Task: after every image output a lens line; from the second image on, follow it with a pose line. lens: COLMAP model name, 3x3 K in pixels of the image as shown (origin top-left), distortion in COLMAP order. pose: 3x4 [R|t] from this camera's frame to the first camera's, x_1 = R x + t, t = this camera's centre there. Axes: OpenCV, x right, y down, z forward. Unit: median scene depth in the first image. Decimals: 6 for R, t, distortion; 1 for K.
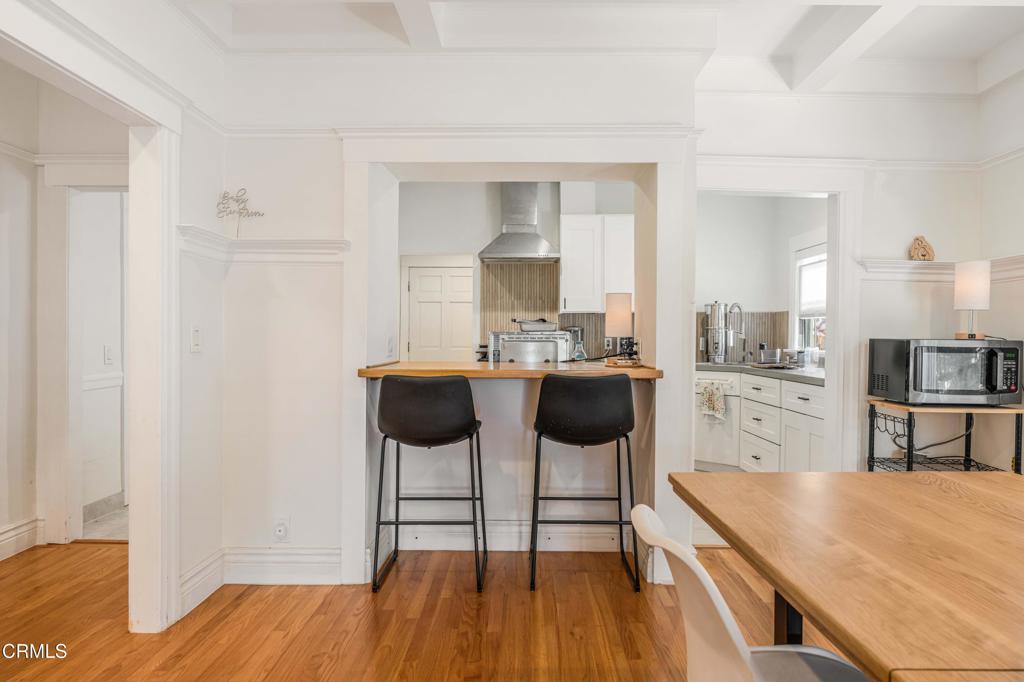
lens RADIAL K [[614.5, 0, 511.6], [0, 614.5, 343.7], [0, 0, 1]] dist [-0.005817, -0.001071]
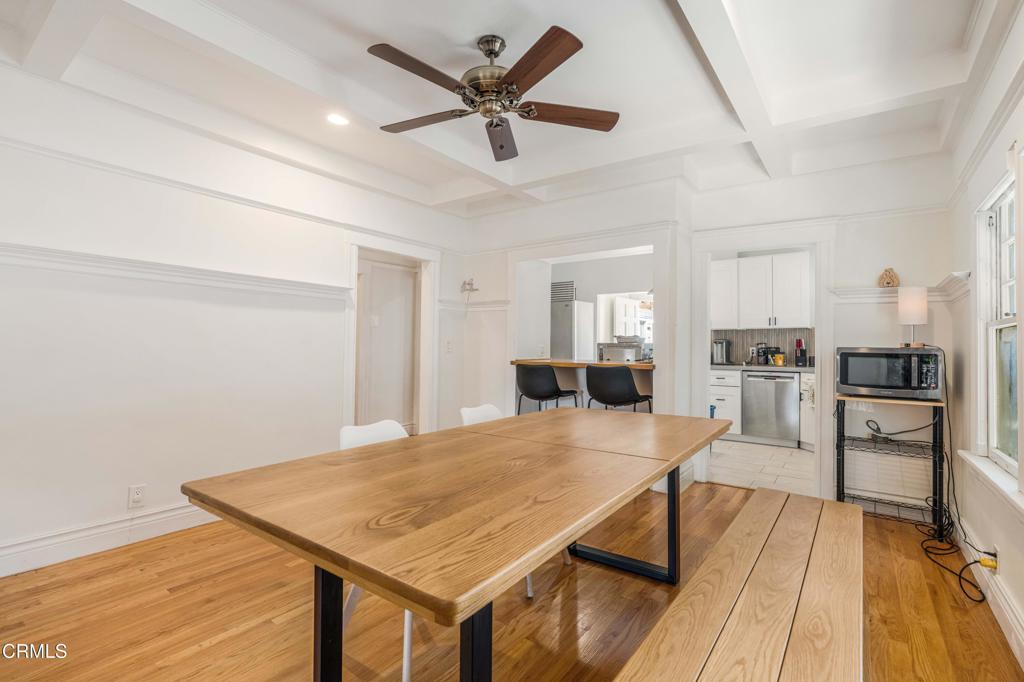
lens RADIAL K [[473.7, 0, 518.1], [0, 473.7, 344.7], [0, 0, 1]] dist [-0.000713, 0.000115]
pose [[0.821755, -0.001176, -0.569839, 0.603014], [-0.009018, 0.999846, -0.015068, 0.008495], [0.569769, 0.017521, 0.821618, -0.273187]]
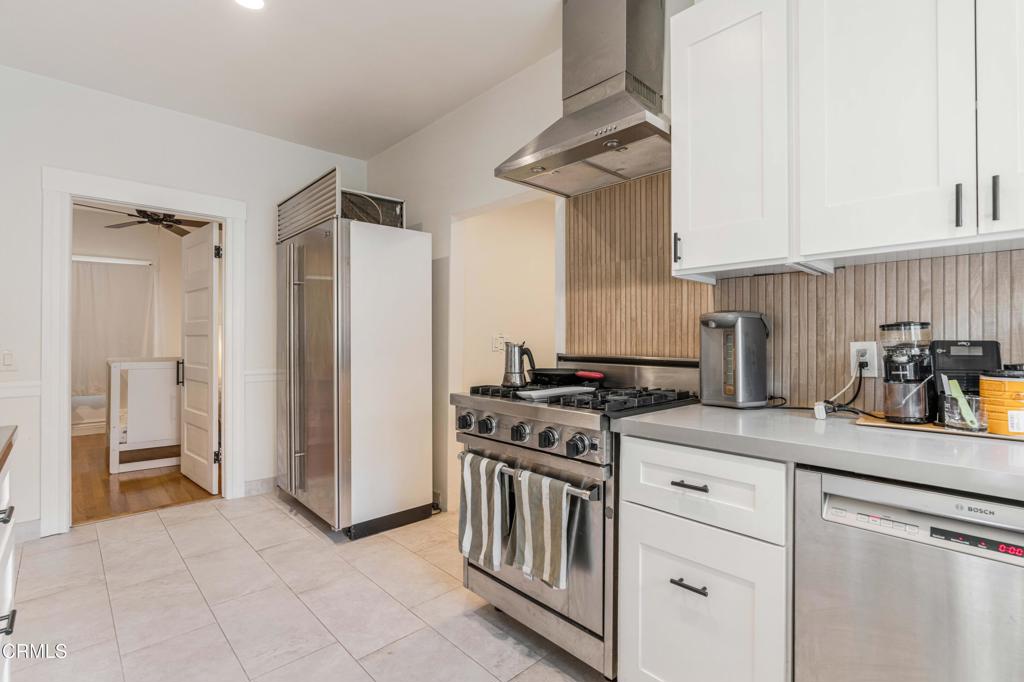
lens RADIAL K [[473.7, 0, 510.4], [0, 473.7, 338.0], [0, 0, 1]] dist [-0.000713, 0.000115]
pose [[0.690511, -0.001185, -0.723321, 0.387818], [-0.006999, 0.999941, -0.008319, -0.015452], [0.723288, 0.010807, 0.690462, 1.276441]]
